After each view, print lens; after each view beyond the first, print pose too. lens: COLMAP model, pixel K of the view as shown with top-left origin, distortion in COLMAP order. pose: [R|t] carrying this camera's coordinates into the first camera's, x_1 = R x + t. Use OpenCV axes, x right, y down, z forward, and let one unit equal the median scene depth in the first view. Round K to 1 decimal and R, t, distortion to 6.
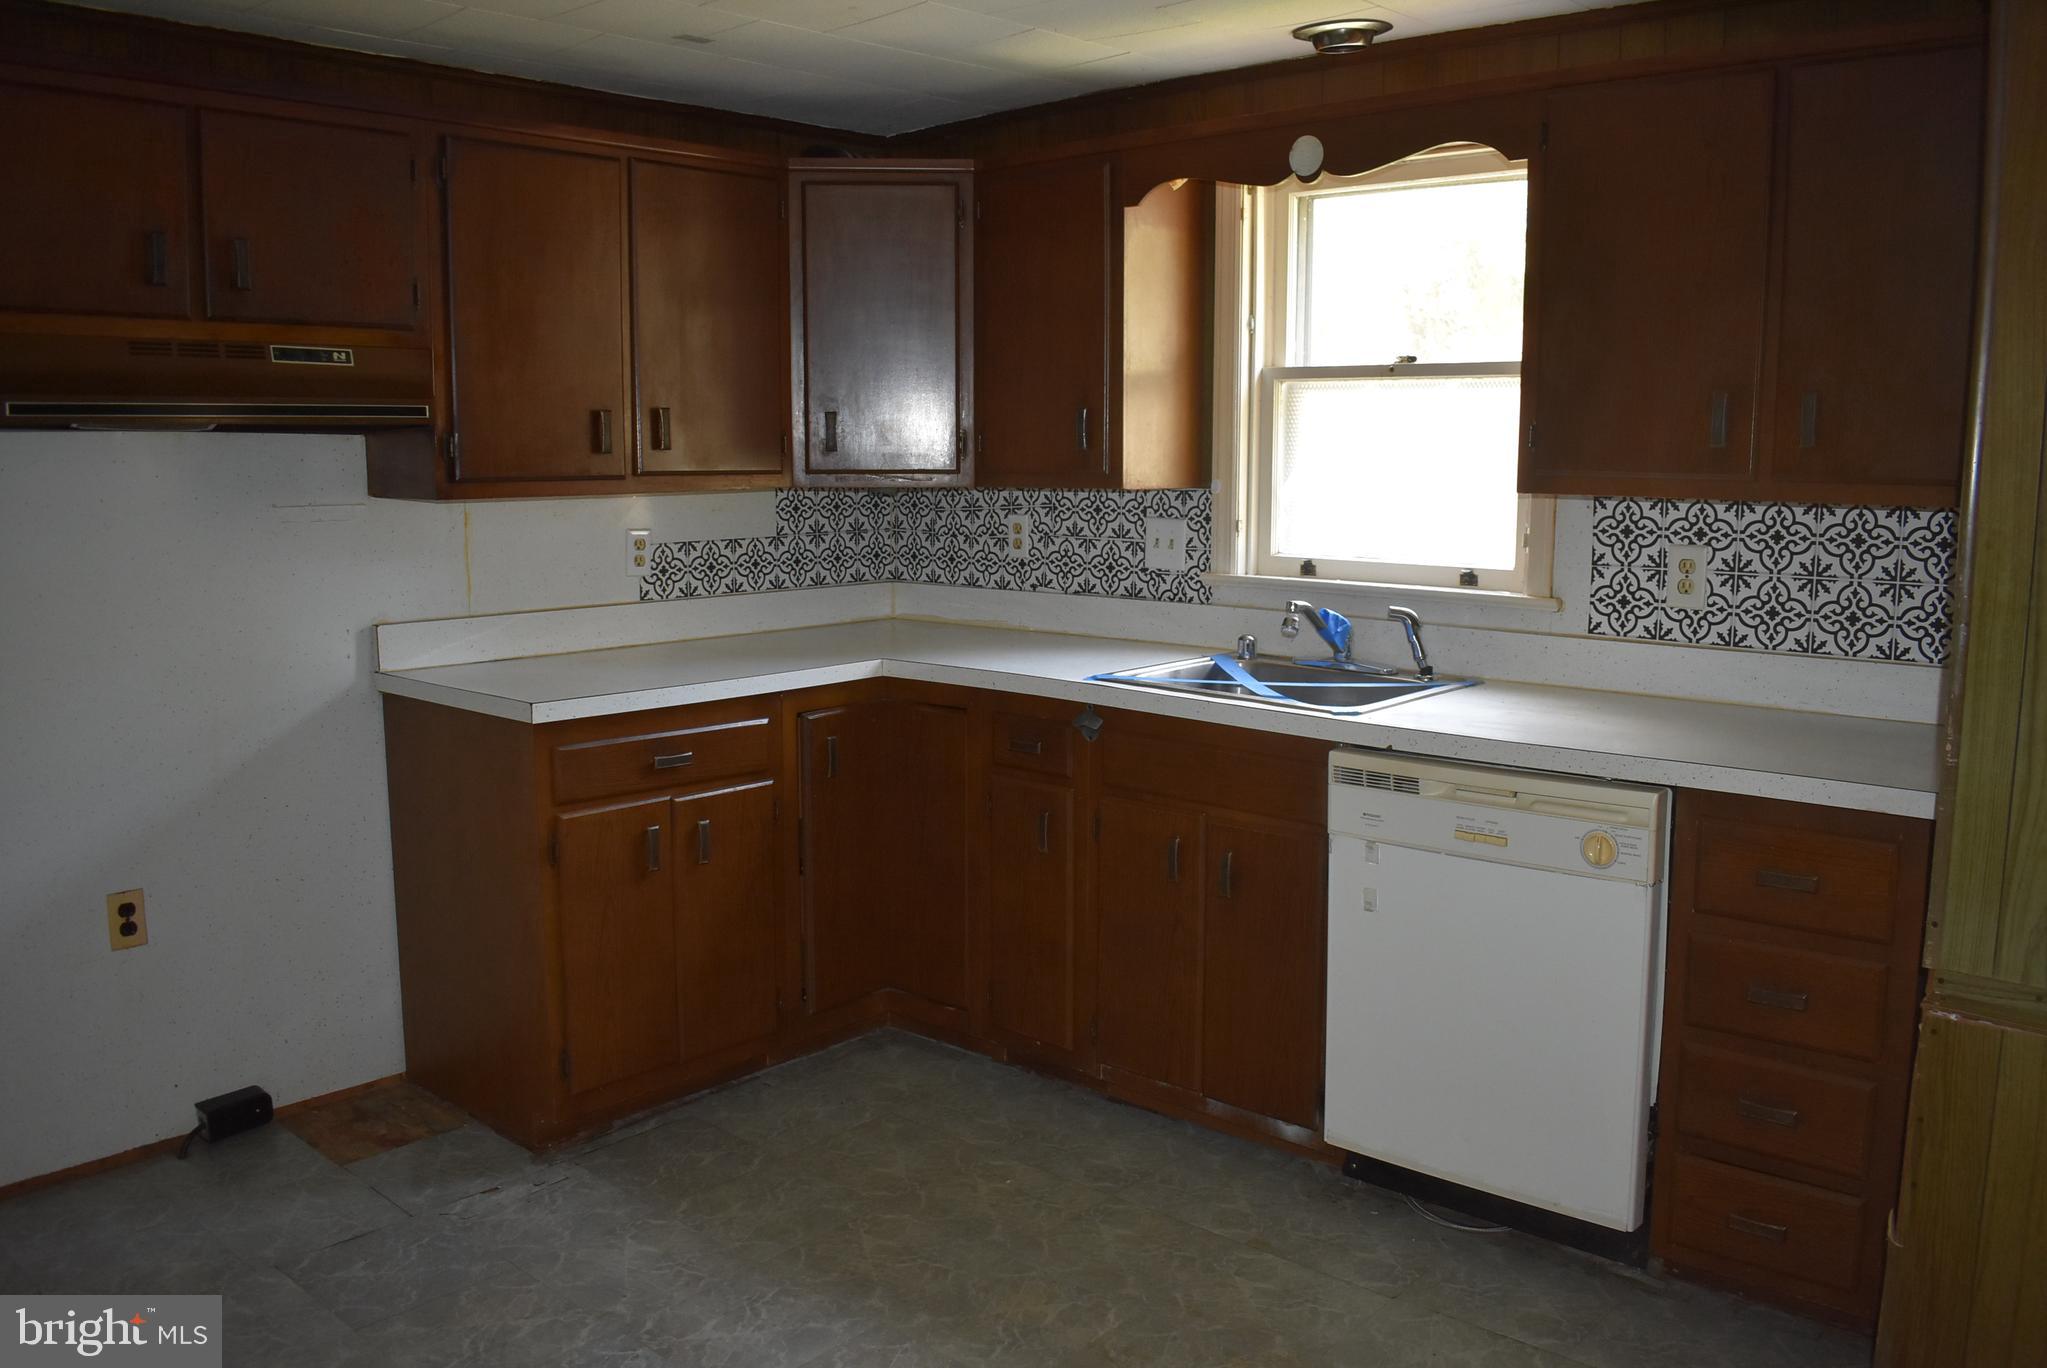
lens RADIAL K [[1616.4, 0, 1047.0], [0, 1616.4, 713.6], [0, 0, 1]] dist [-0.095845, 0.020275]
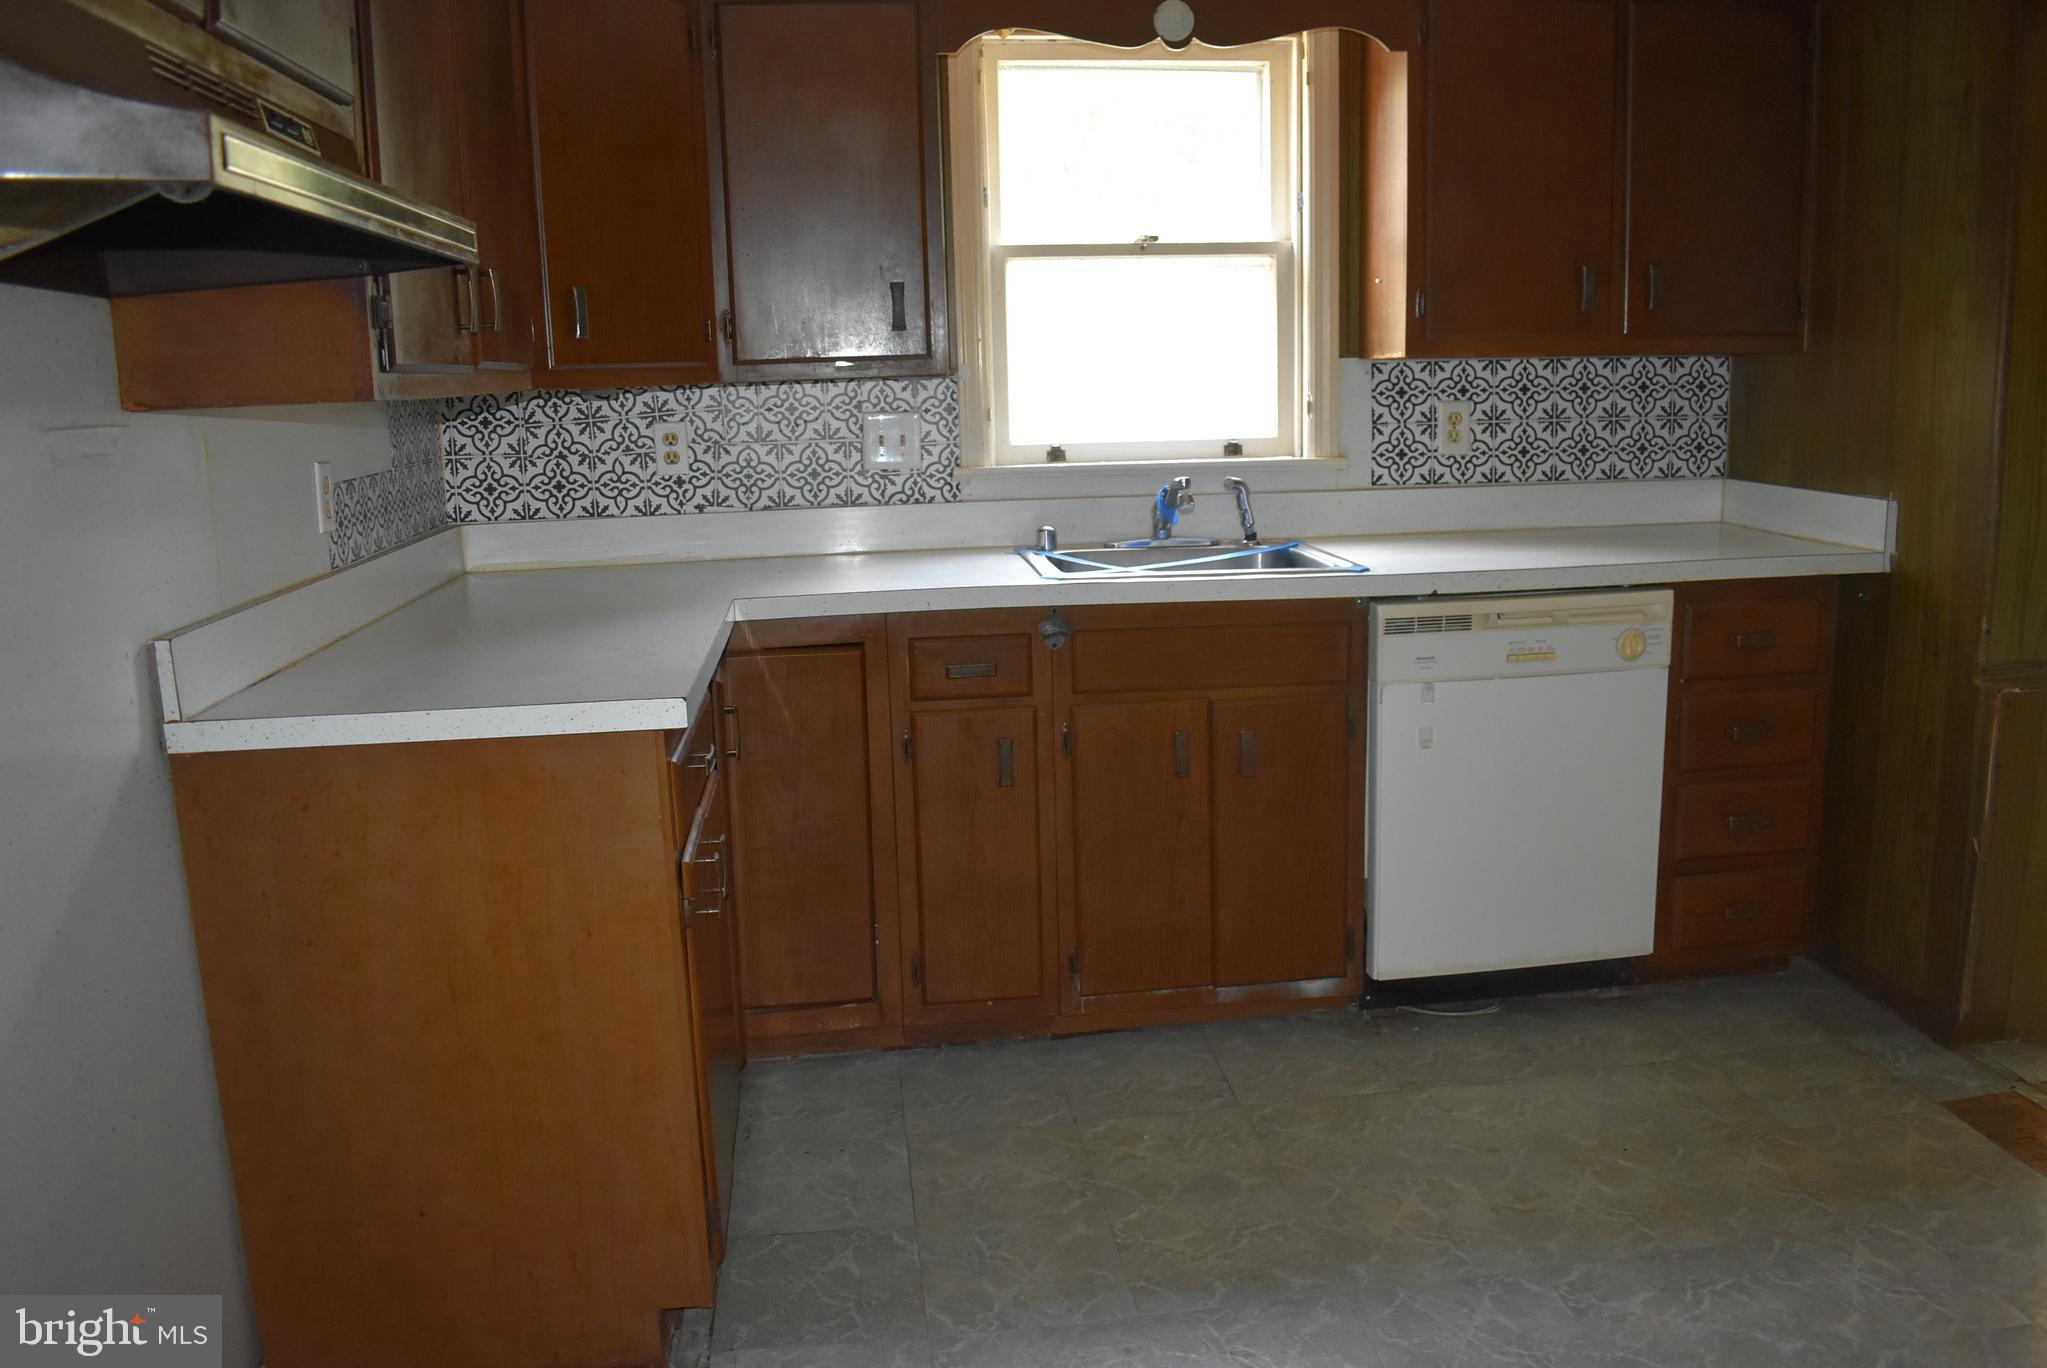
lens RADIAL K [[1616.4, 0, 1032.0], [0, 1616.4, 681.2], [0, 0, 1]] dist [-0.095845, 0.020275]
pose [[0.670103, -0.172541, 0.721936, -0.659553], [0.146558, 0.984217, 0.099189, -0.061462], [-0.727656, 0.039339, 0.684813, 0.399685]]
